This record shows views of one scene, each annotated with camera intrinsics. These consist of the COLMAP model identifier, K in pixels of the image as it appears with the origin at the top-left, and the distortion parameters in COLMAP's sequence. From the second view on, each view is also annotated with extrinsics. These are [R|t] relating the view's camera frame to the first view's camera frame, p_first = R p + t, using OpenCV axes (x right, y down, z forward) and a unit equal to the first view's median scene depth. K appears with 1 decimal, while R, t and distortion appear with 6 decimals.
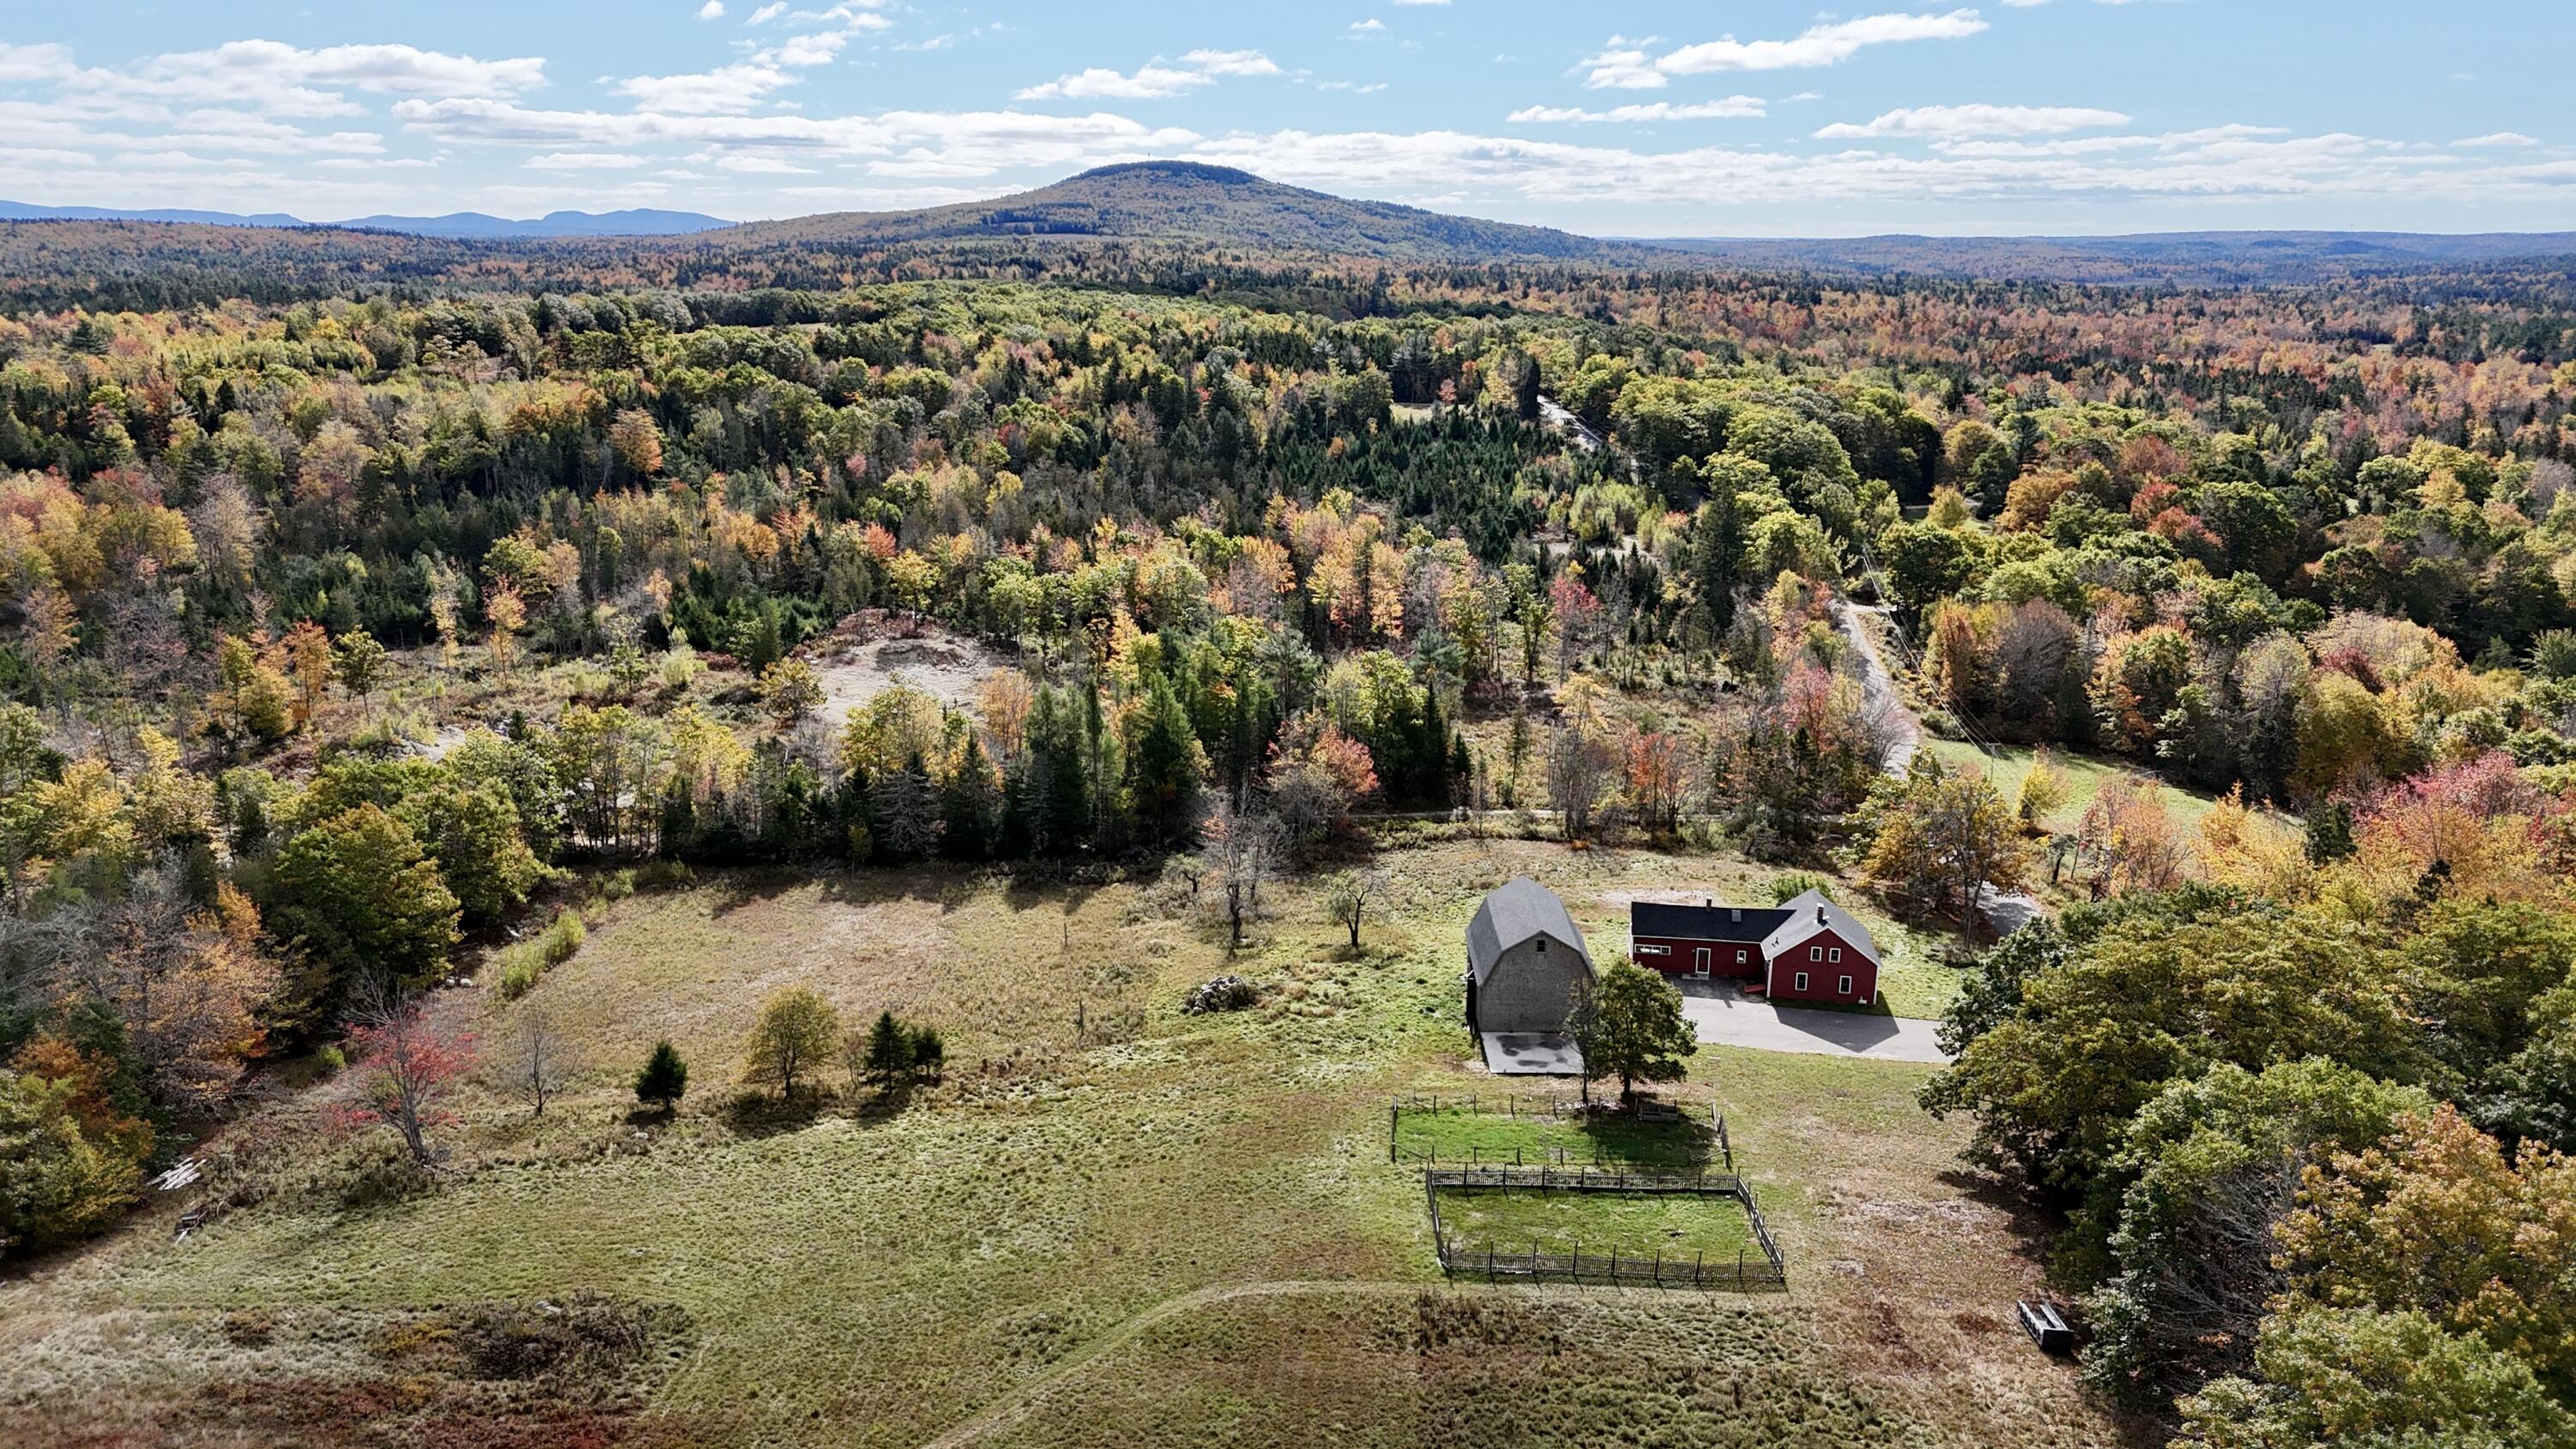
lens RADIAL K [[1882.9, 0, 1288.5], [0, 1882.9, 698.2], [0, 0, 1]] dist [0.091217, -0.103799]
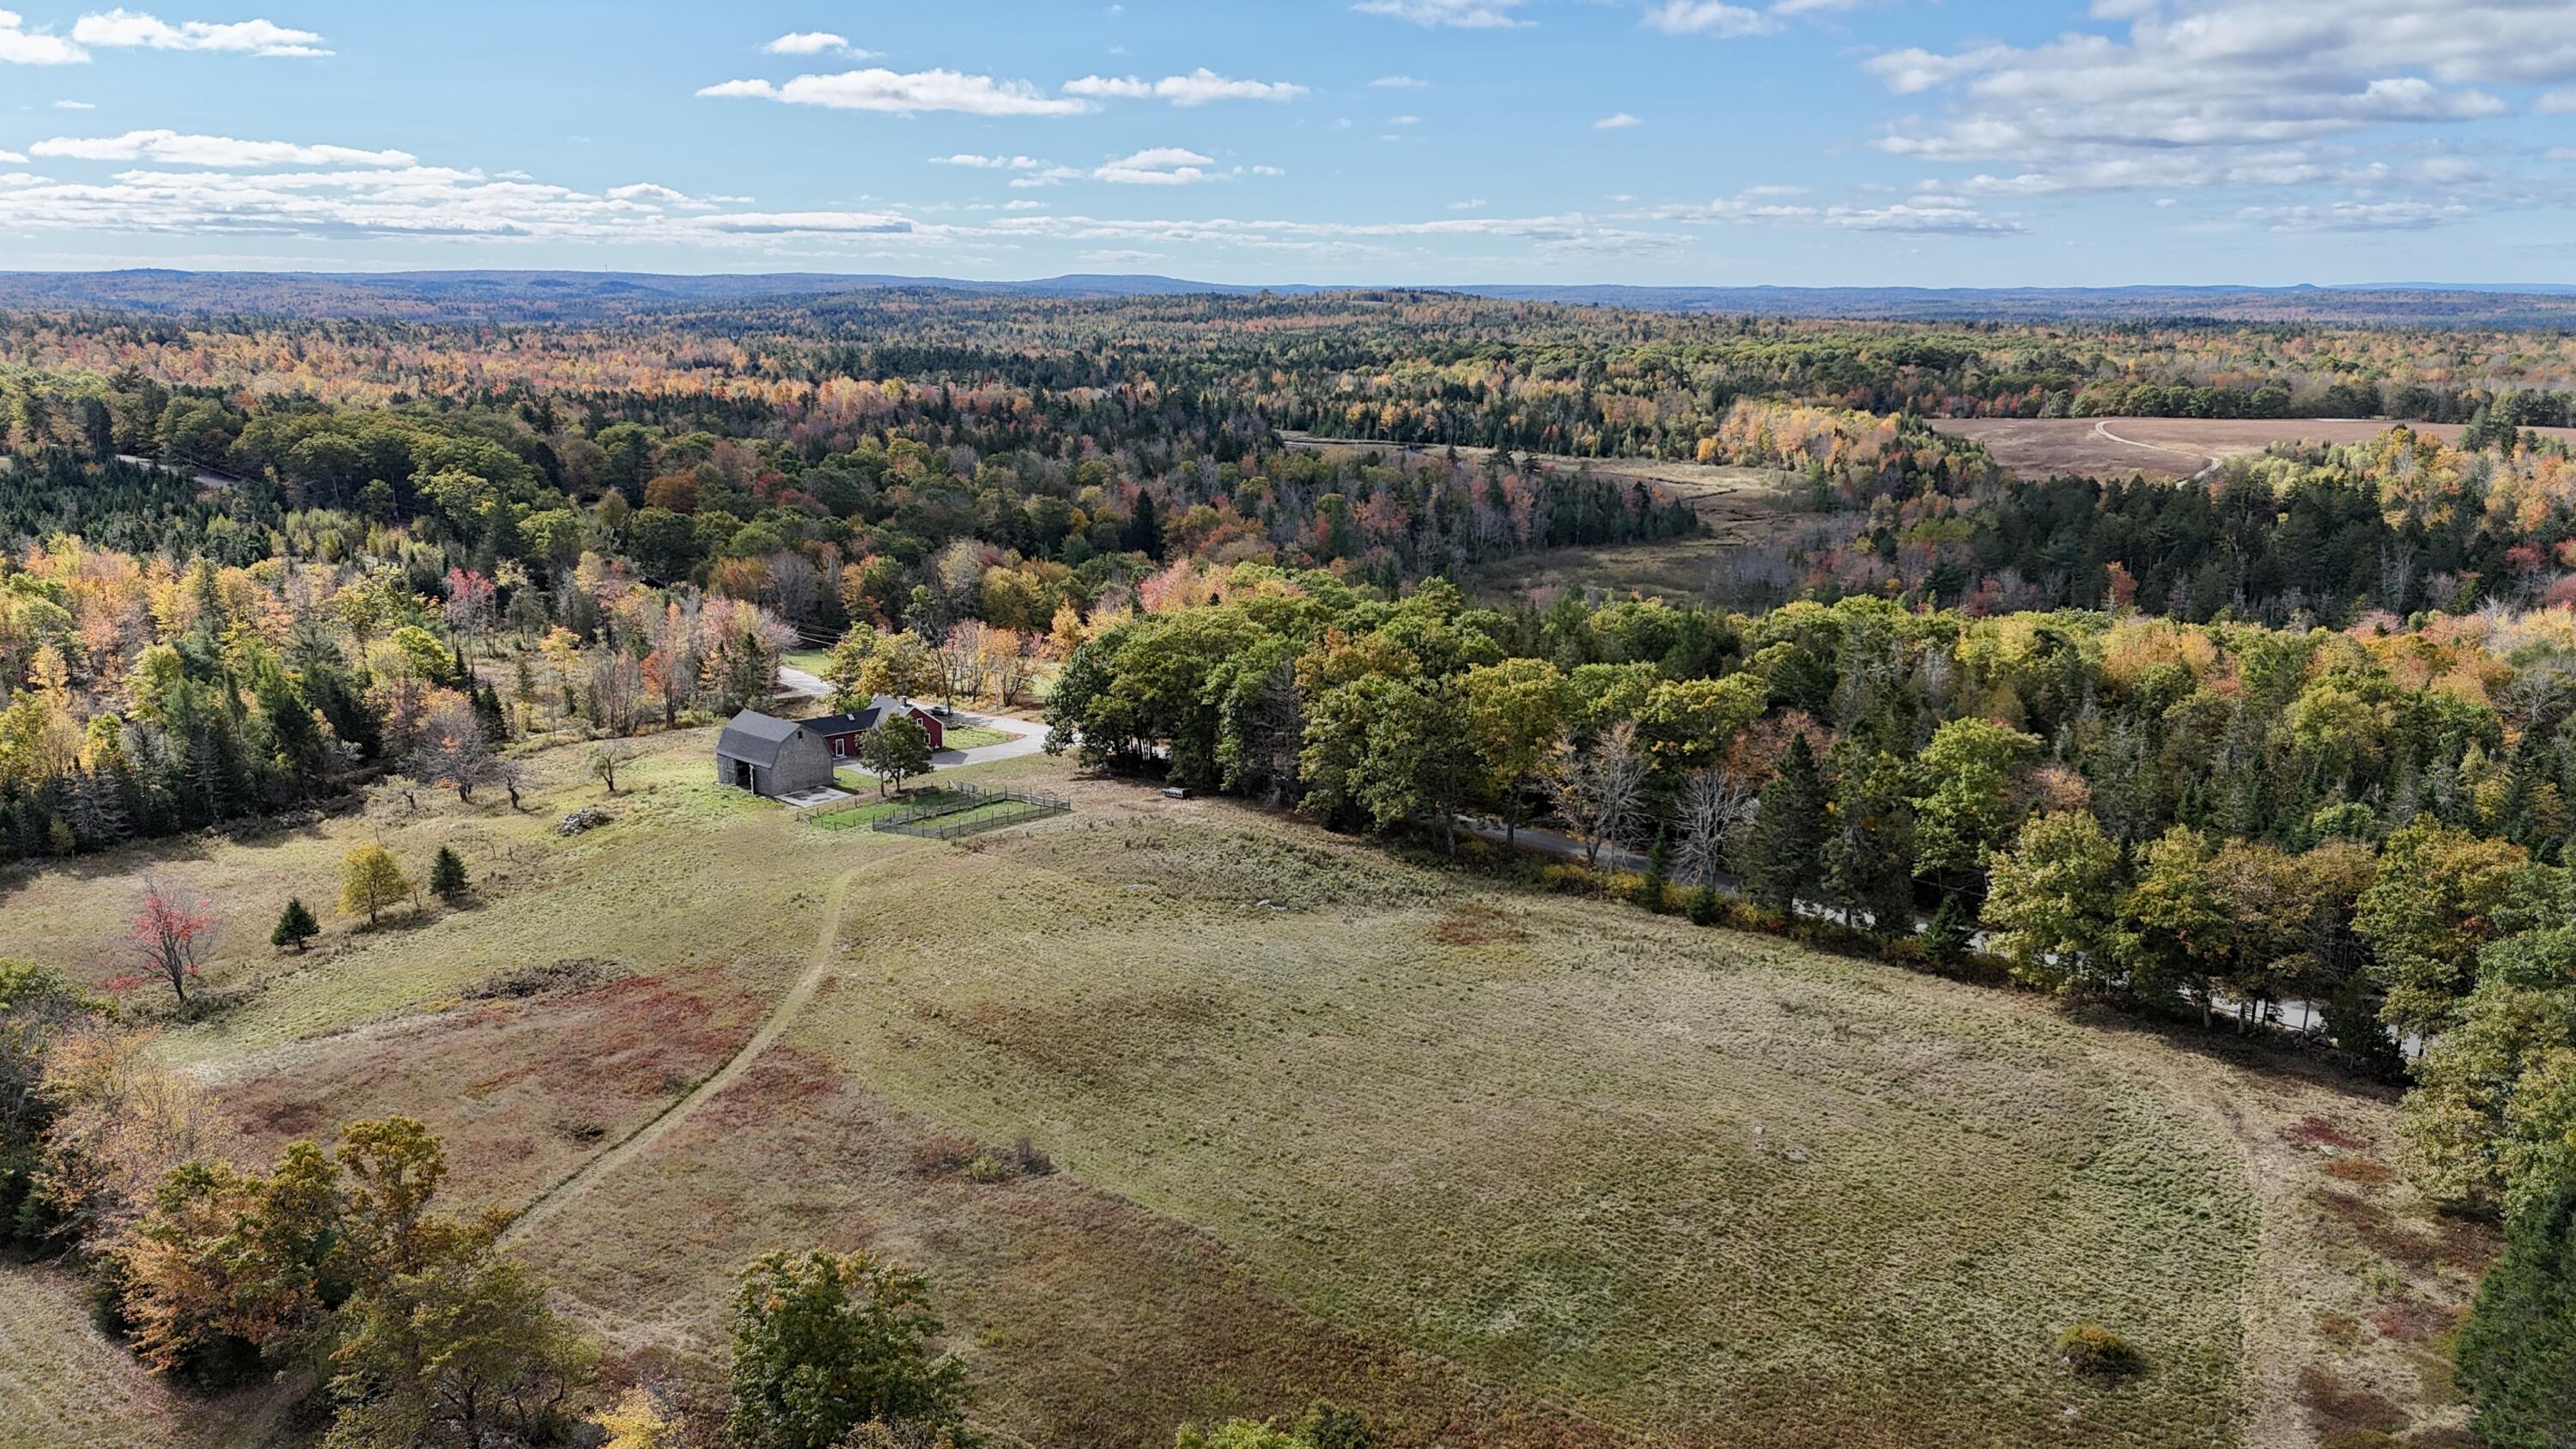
lens RADIAL K [[1882.9, 0, 1288.5], [0, 1882.9, 698.2], [0, 0, 1]] dist [0.091217, -0.103799]
pose [[0.668184, -0.165303, 0.725400, -0.229814], [0.178697, 0.982121, 0.059202, 0.023645], [-0.722217, 0.090069, 0.685777, -0.129515]]
